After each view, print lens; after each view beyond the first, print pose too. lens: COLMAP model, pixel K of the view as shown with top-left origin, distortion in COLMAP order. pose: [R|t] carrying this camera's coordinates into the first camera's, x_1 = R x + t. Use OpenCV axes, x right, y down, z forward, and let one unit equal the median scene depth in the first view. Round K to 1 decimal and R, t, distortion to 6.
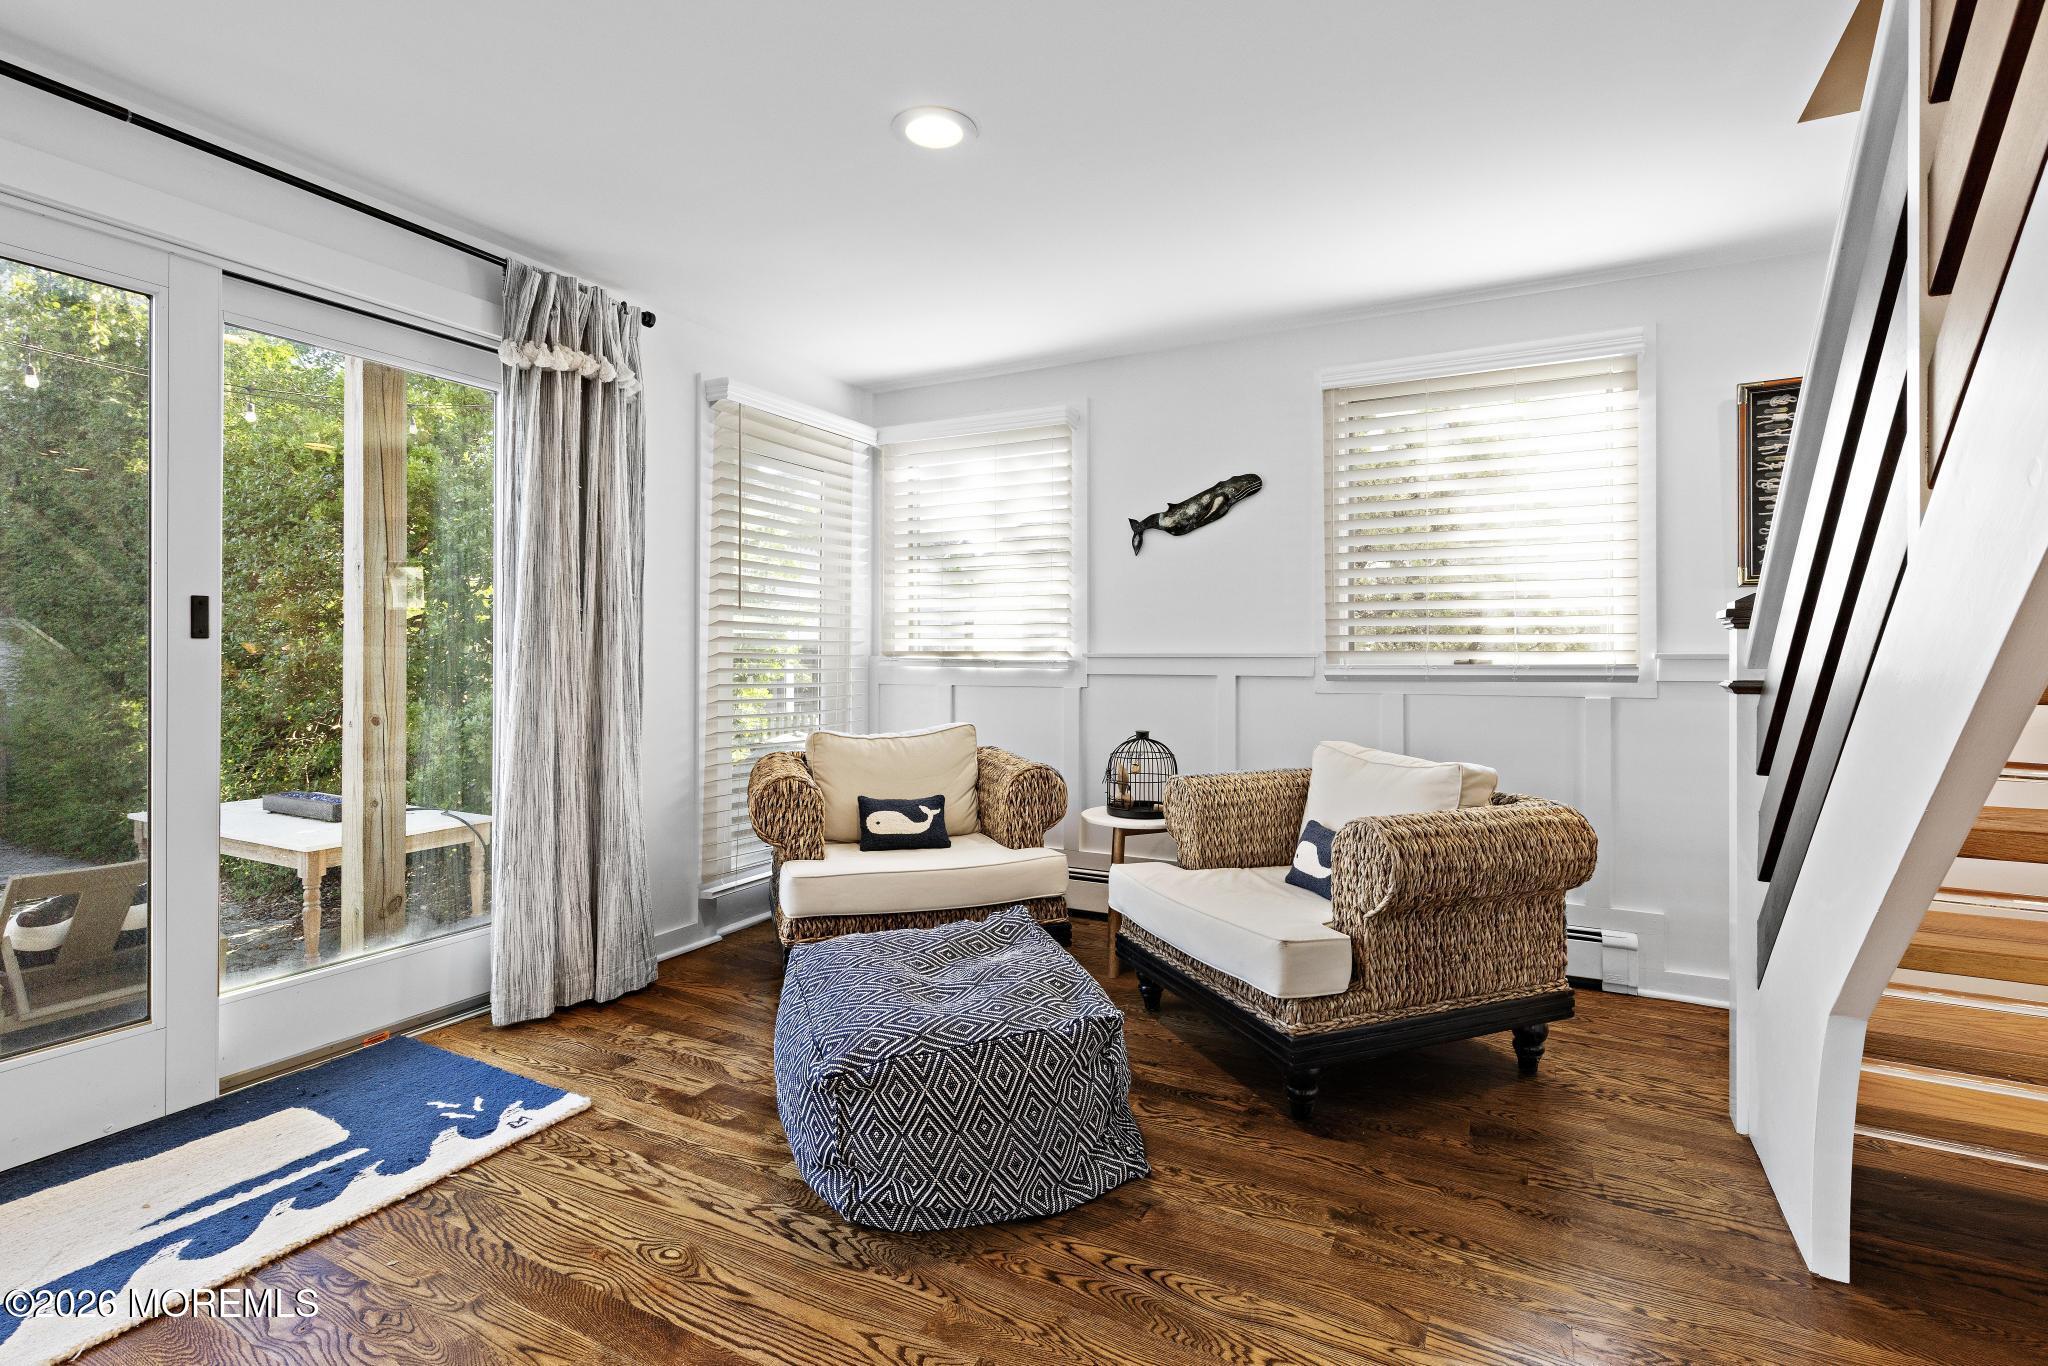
lens RADIAL K [[965.0, 0, 1046.5], [0, 965.0, 653.7], [0, 0, 1]] dist [0.002403, -0.001180]
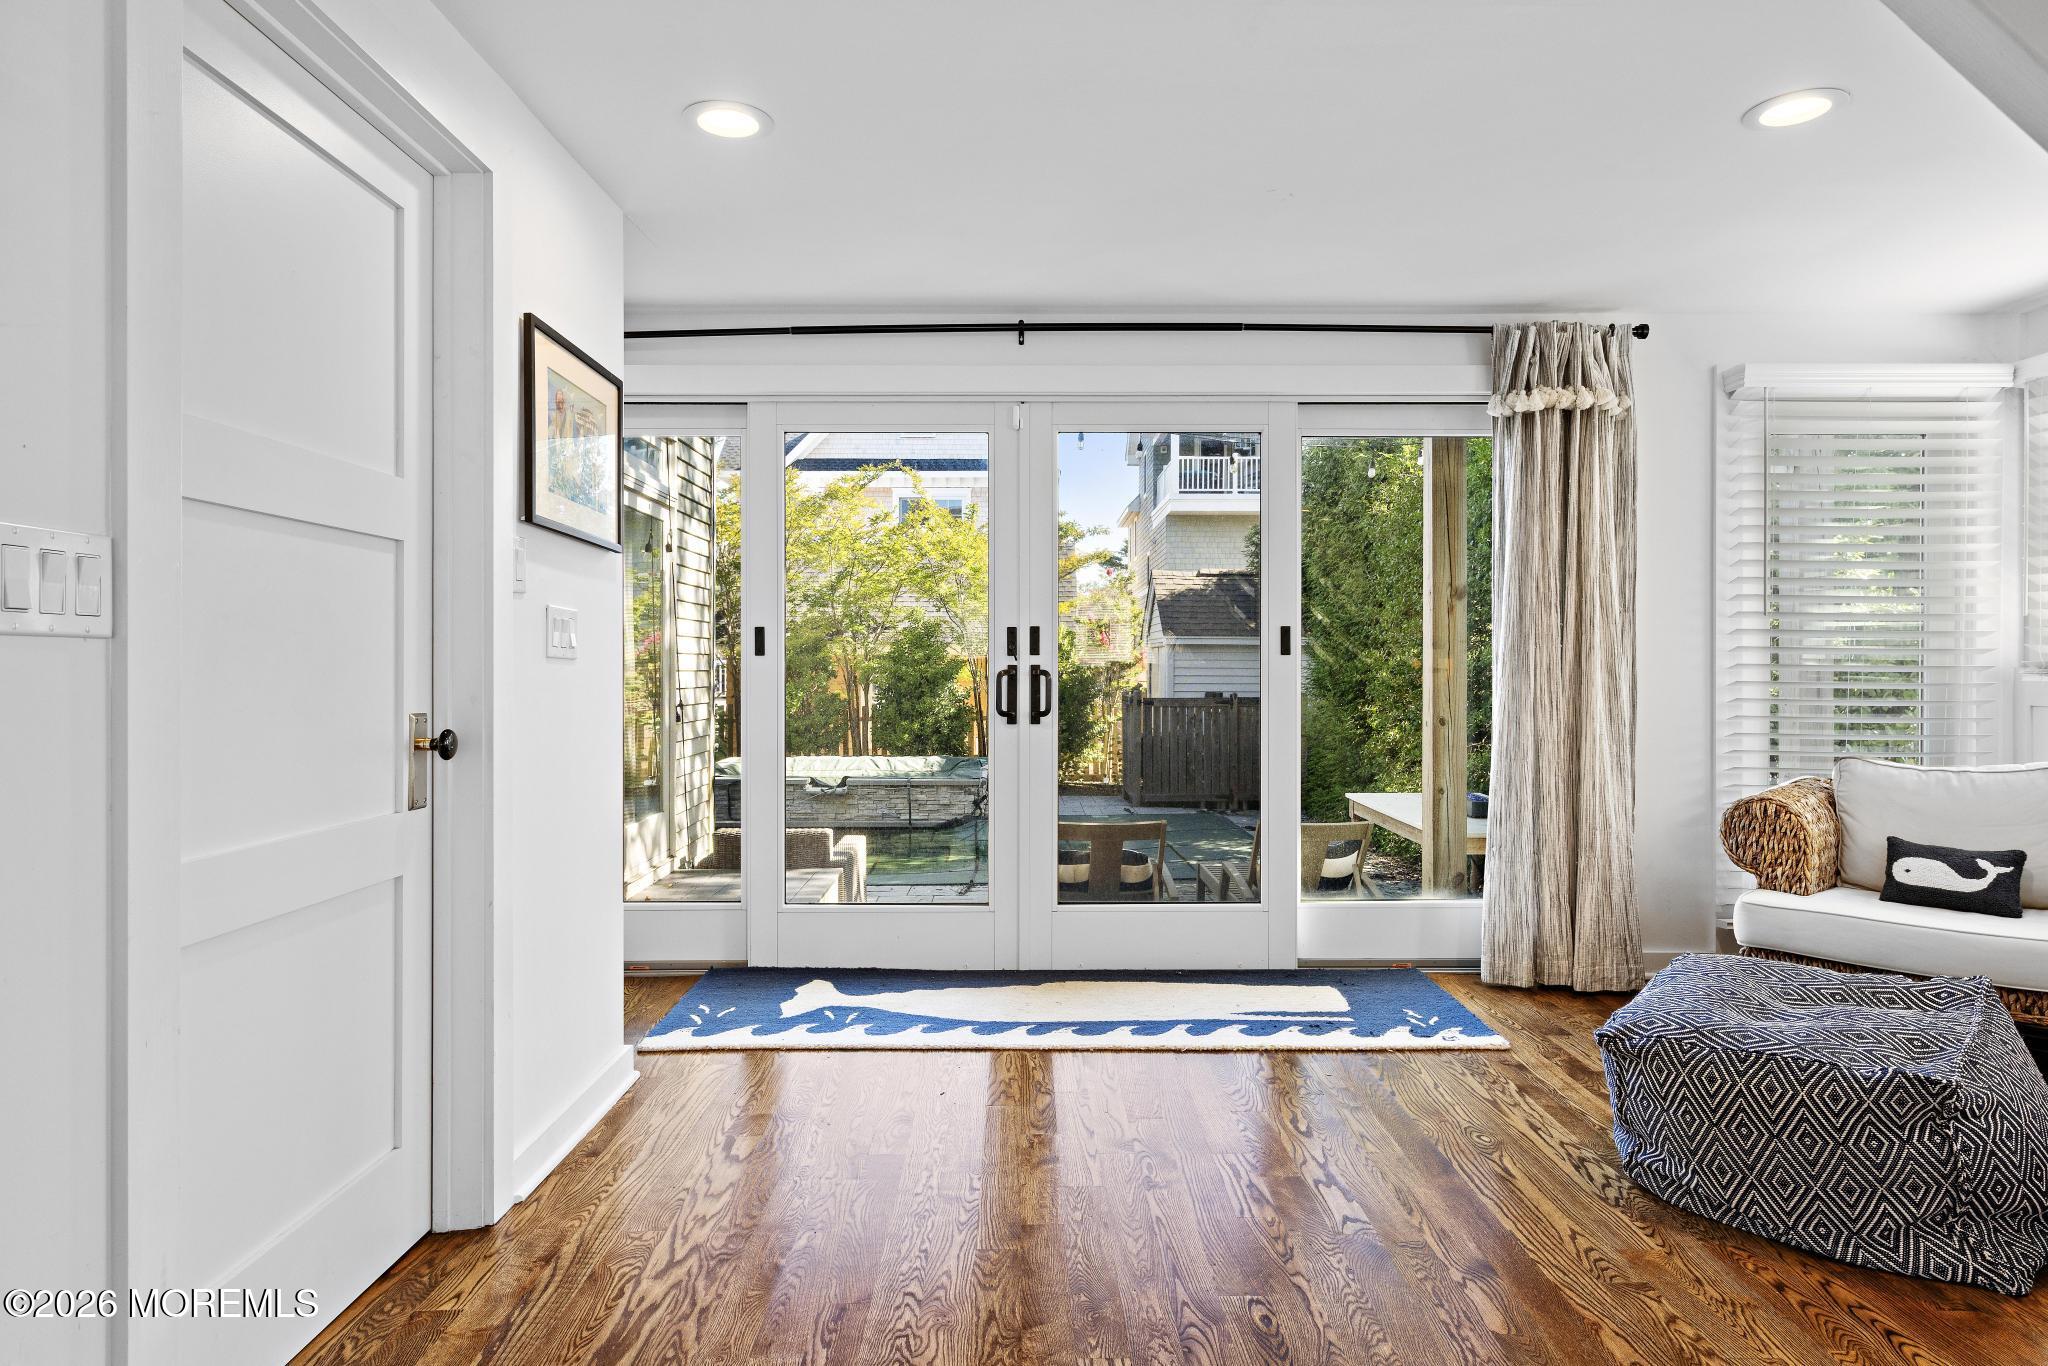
lens RADIAL K [[1169.7, 0, 1021.6], [0, 1169.7, 671.3], [0, 0, 1]] dist [-0.004140, -0.001160]
pose [[0.460624, 0.003763, -0.887587, 0.490659], [0.000558, 0.999990, 0.004529, 0.000868], [0.887595, -0.002581, 0.460618, -0.173563]]
